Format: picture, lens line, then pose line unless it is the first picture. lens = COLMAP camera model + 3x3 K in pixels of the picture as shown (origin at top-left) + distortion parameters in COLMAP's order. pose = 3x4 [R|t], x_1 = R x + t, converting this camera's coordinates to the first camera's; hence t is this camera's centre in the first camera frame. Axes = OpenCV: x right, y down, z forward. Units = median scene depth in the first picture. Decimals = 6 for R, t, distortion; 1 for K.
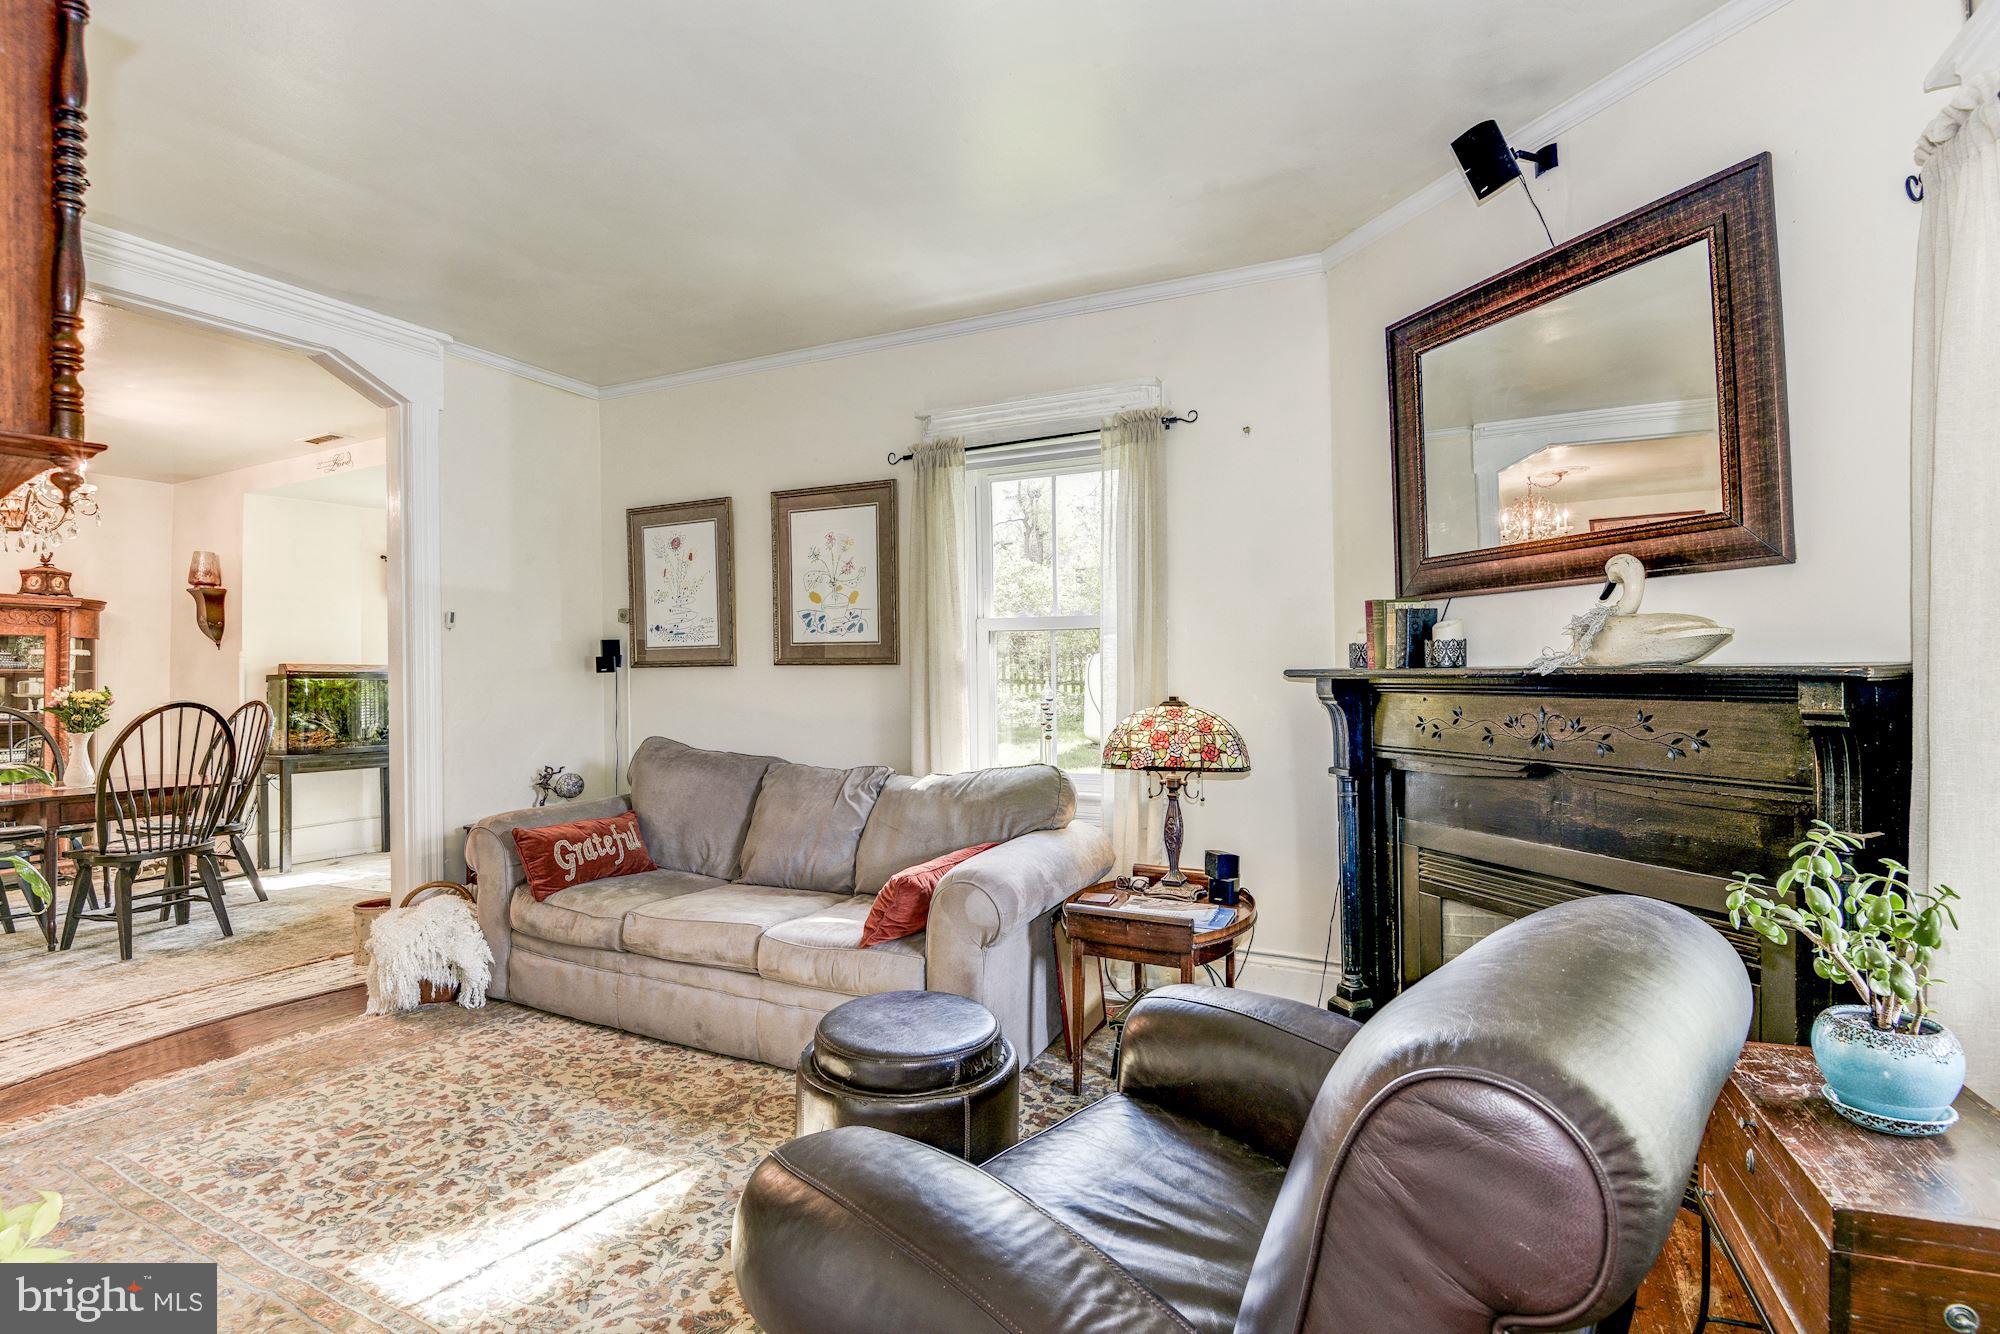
lens RADIAL K [[913.3, 0, 998.5], [0, 913.3, 673.0], [0, 0, 1]] dist [0.001946, -0.019377]
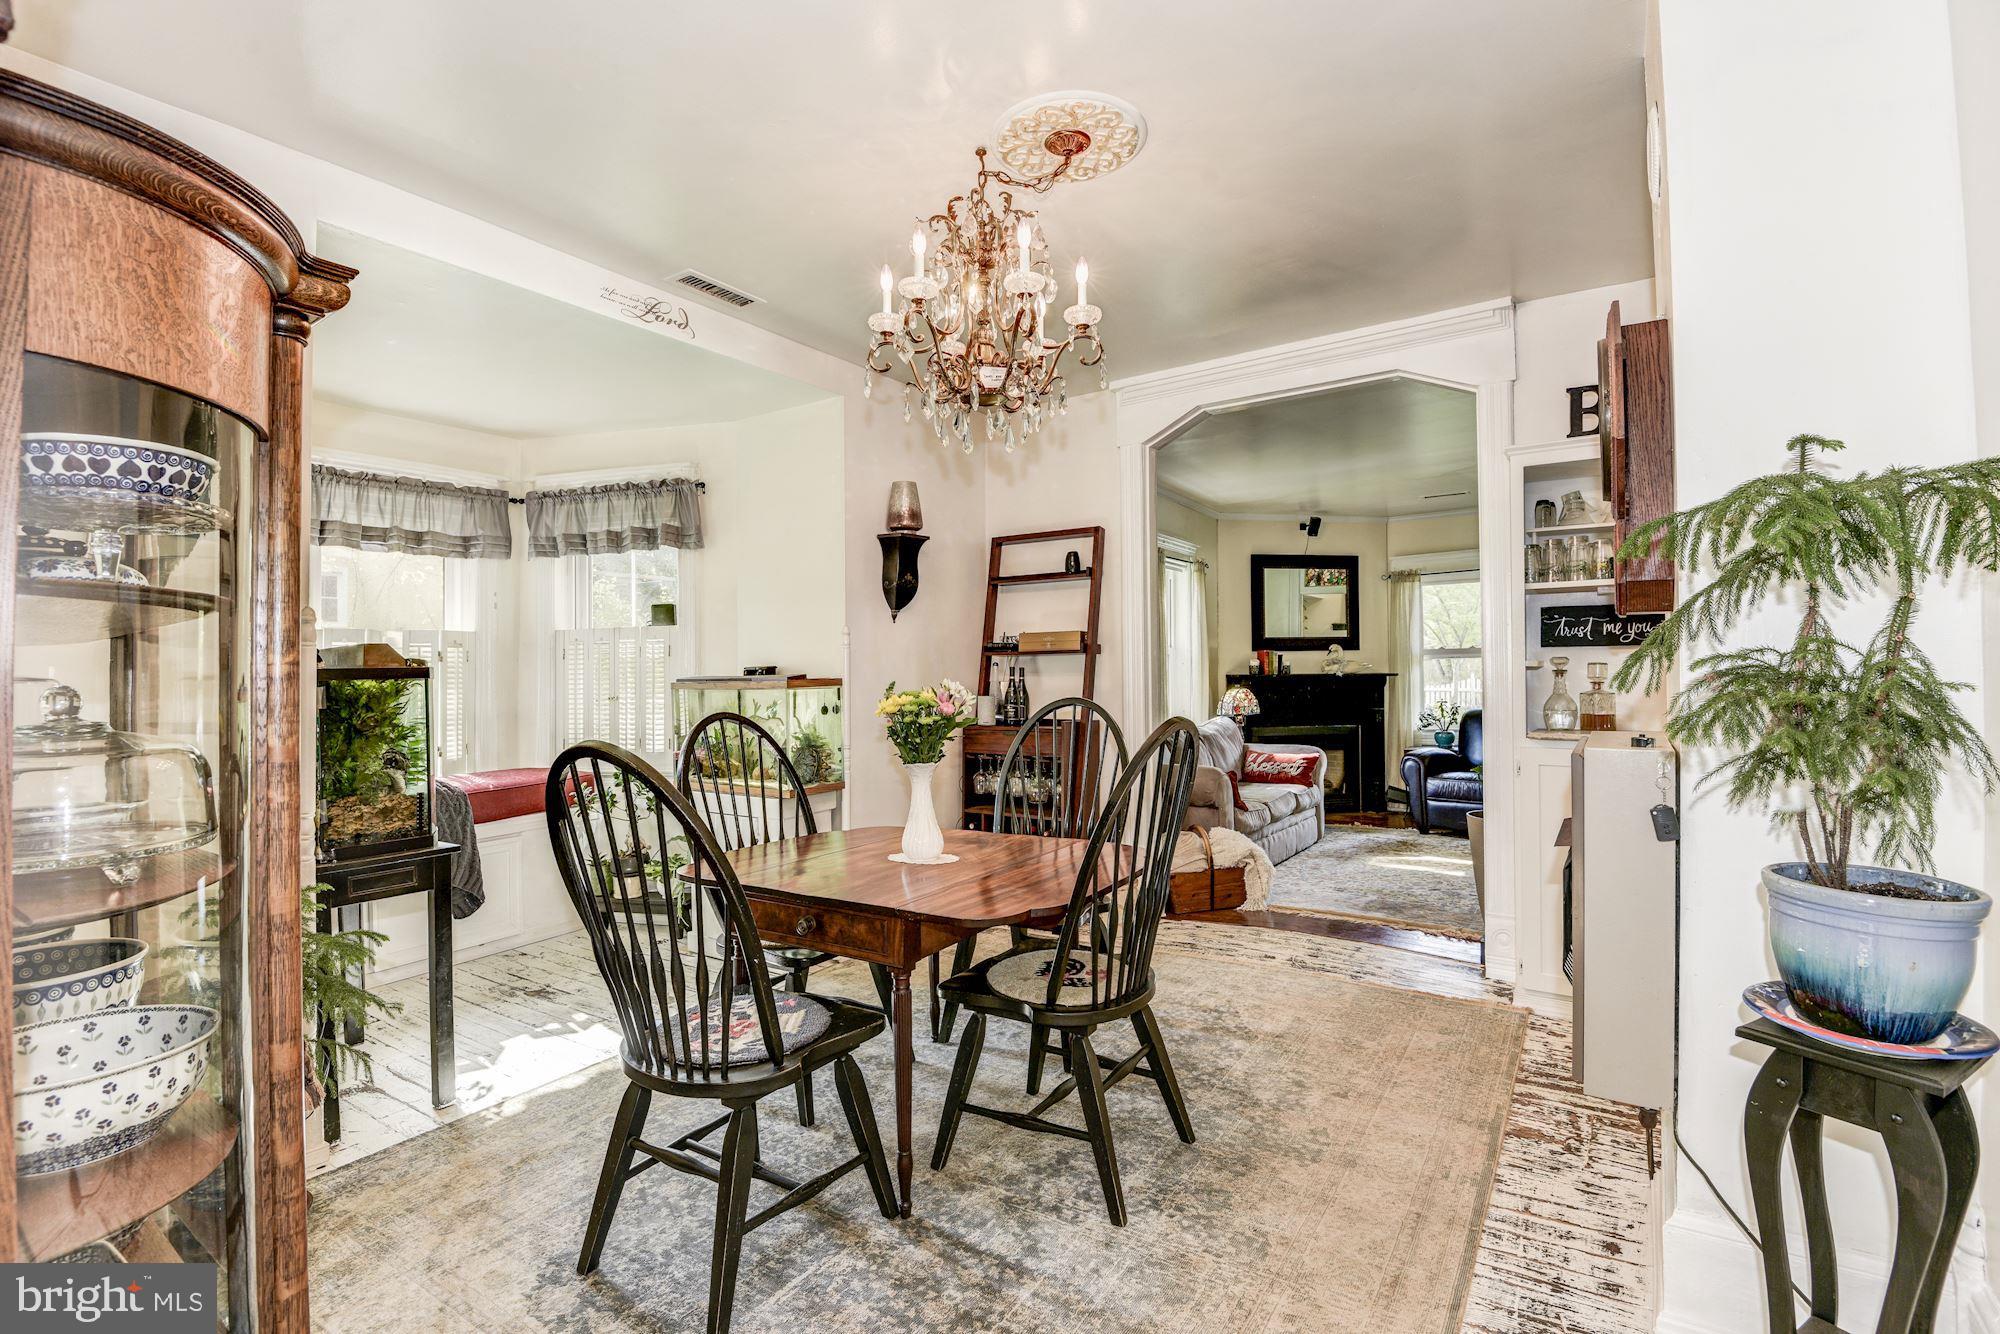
lens RADIAL K [[945.1, 0, 993.9], [0, 945.1, 668.9], [0, 0, 1]] dist [0.017379, -0.037085]
pose [[0.143113, 0.019592, 0.989512, -2.170073], [0.008212, 0.999746, -0.020983, 0.029071], [-0.989672, 0.011129, 0.142916, 1.148738]]
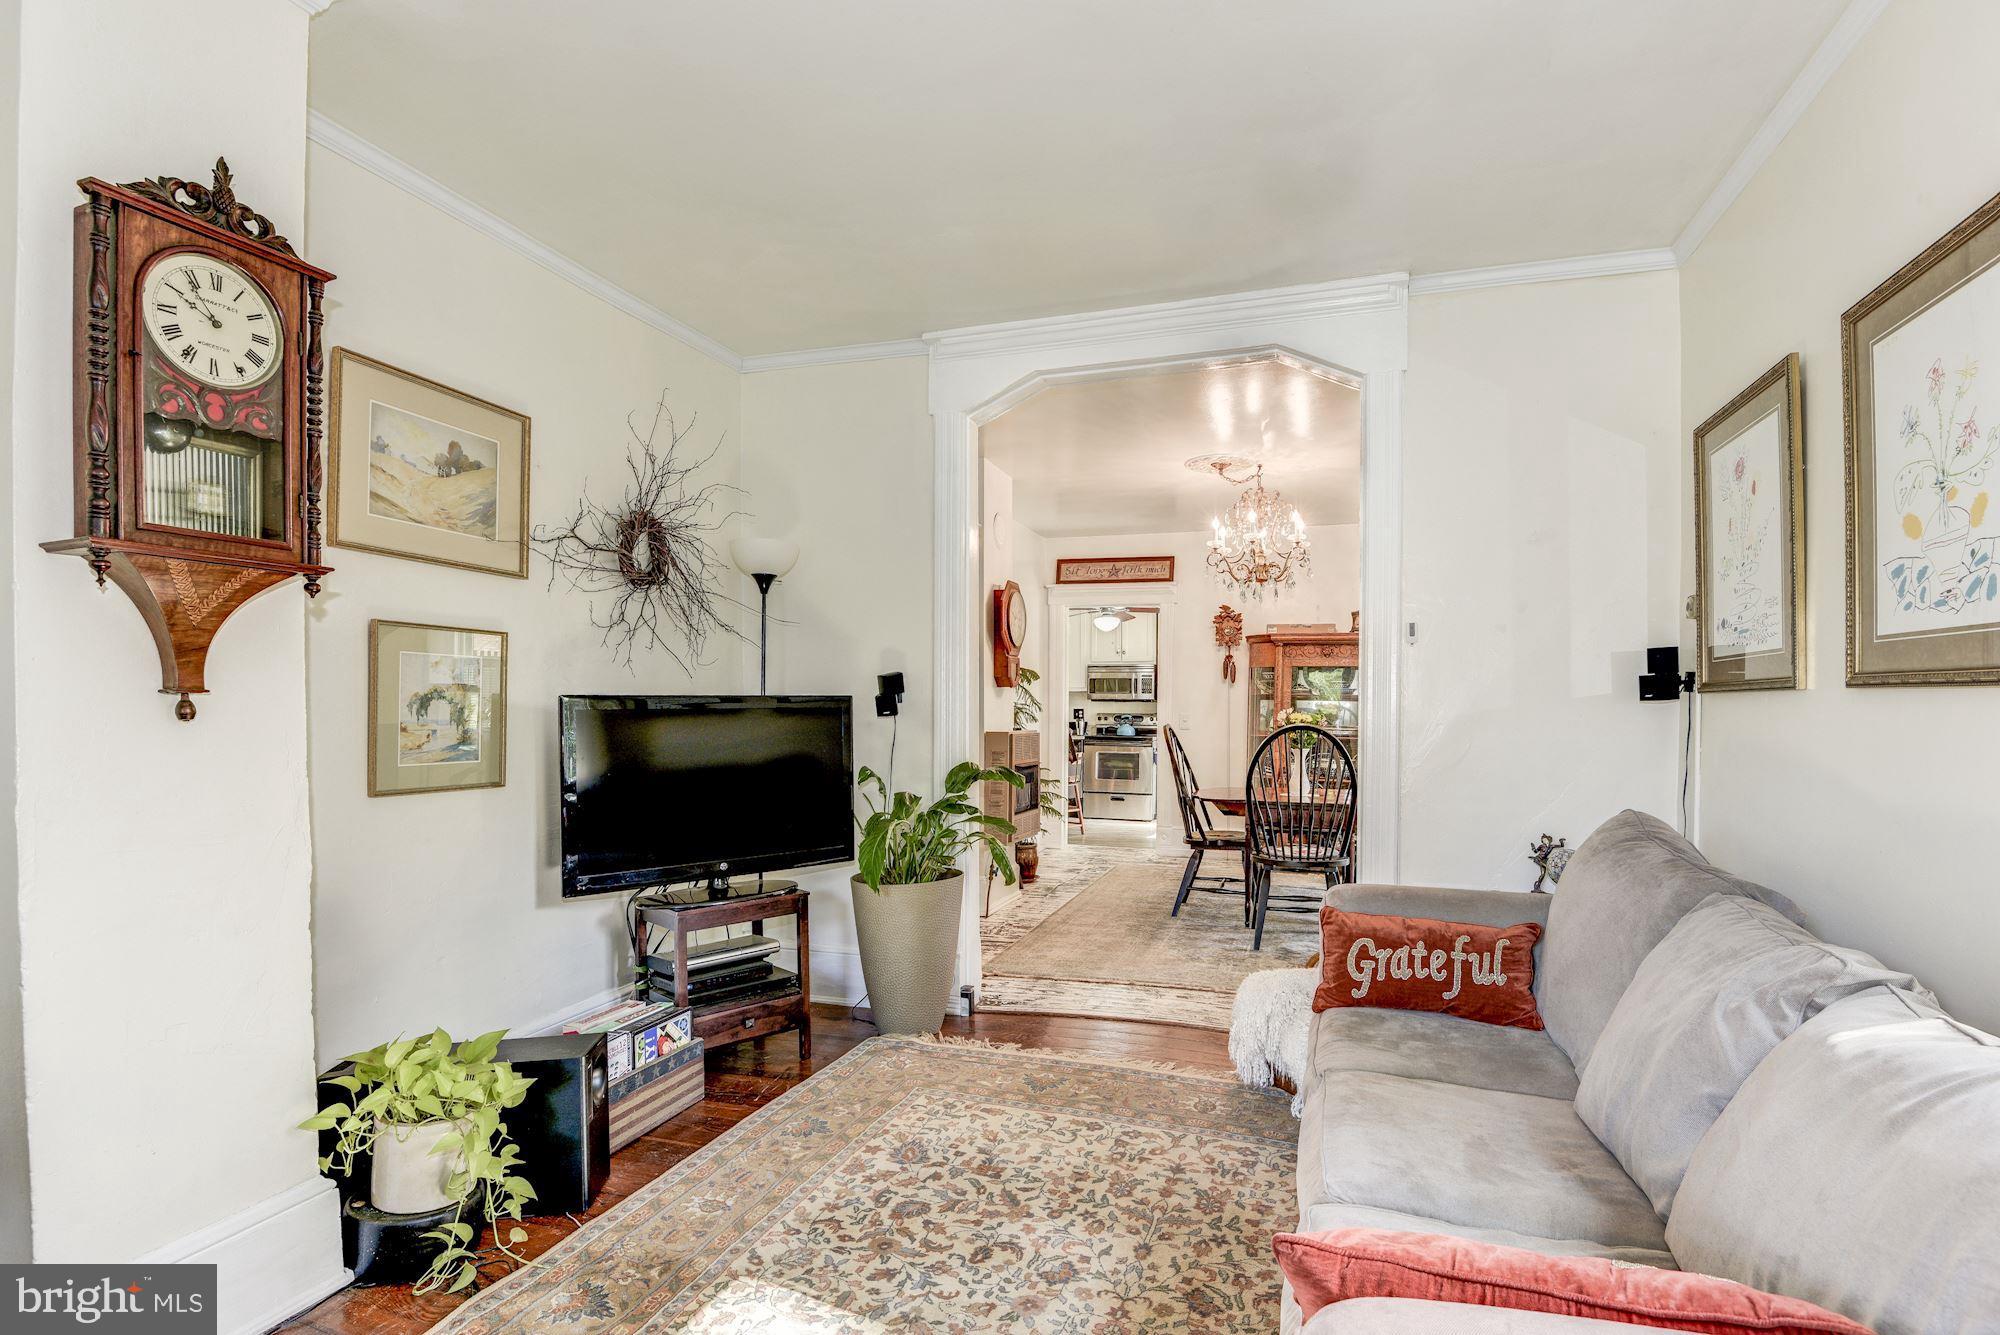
lens RADIAL K [[957.2, 0, 1045.7], [0, 957.2, 714.7], [0, 0, 1]] dist [-0.003703, -0.000719]
pose [[0.147341, 0.022933, -0.988820, 0.209235], [-0.005362, 0.999735, 0.022388, -0.004240], [0.989071, 0.002003, 0.147425, 0.640935]]
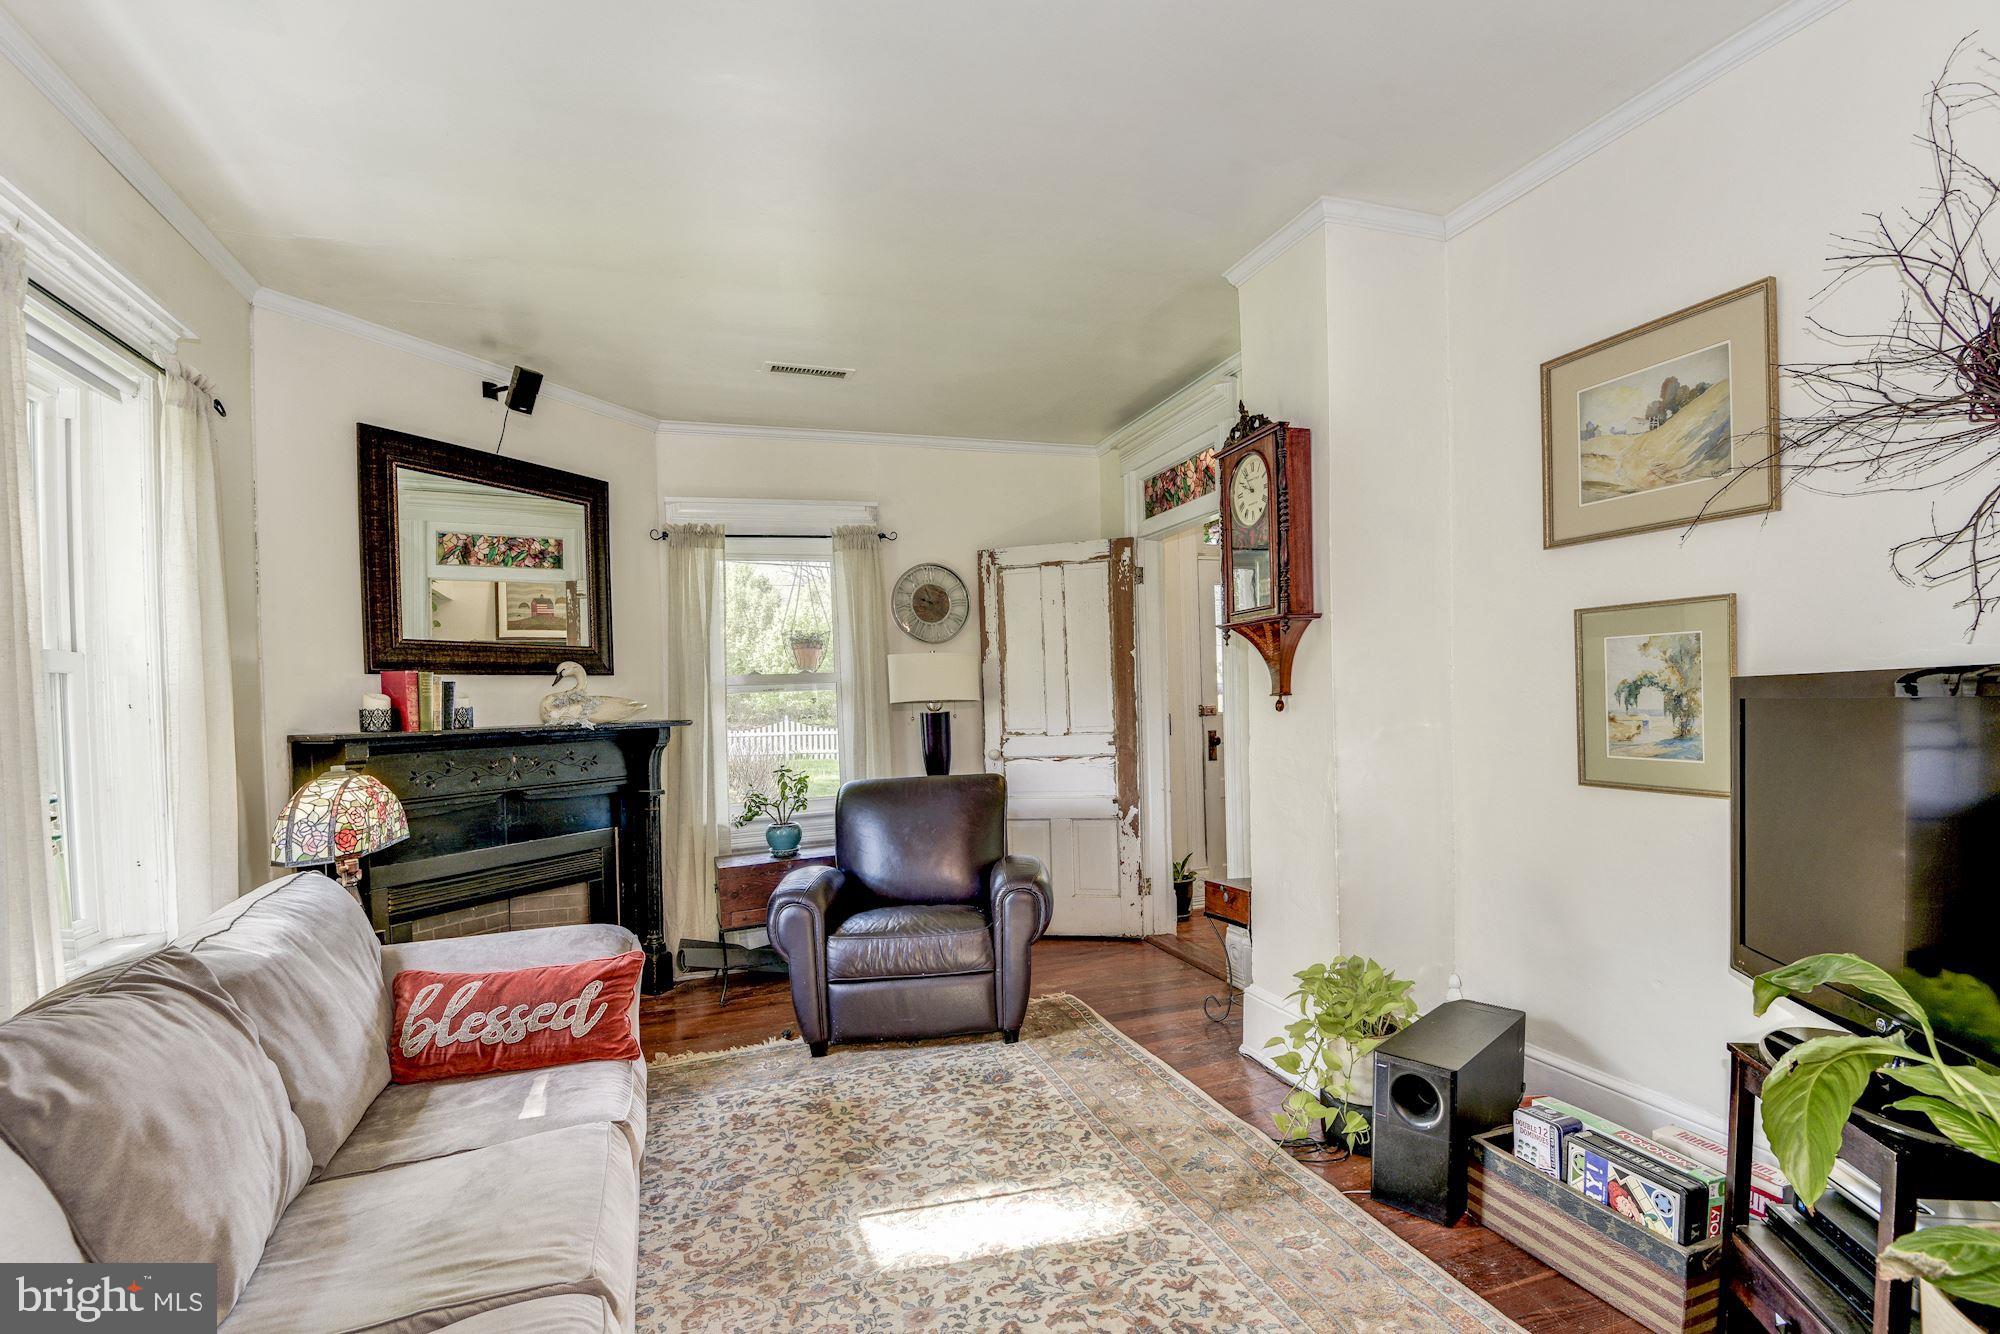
lens RADIAL K [[957.2, 0, 1045.7], [0, 957.2, 714.2], [0, 0, 1]] dist [-0.003703, -0.000719]
pose [[-0.723428, 0.027967, 0.689834, -0.798154], [0.041623, 0.999128, 0.003144, 0.003180], [-0.689144, 0.030987, -0.723961, 1.062330]]
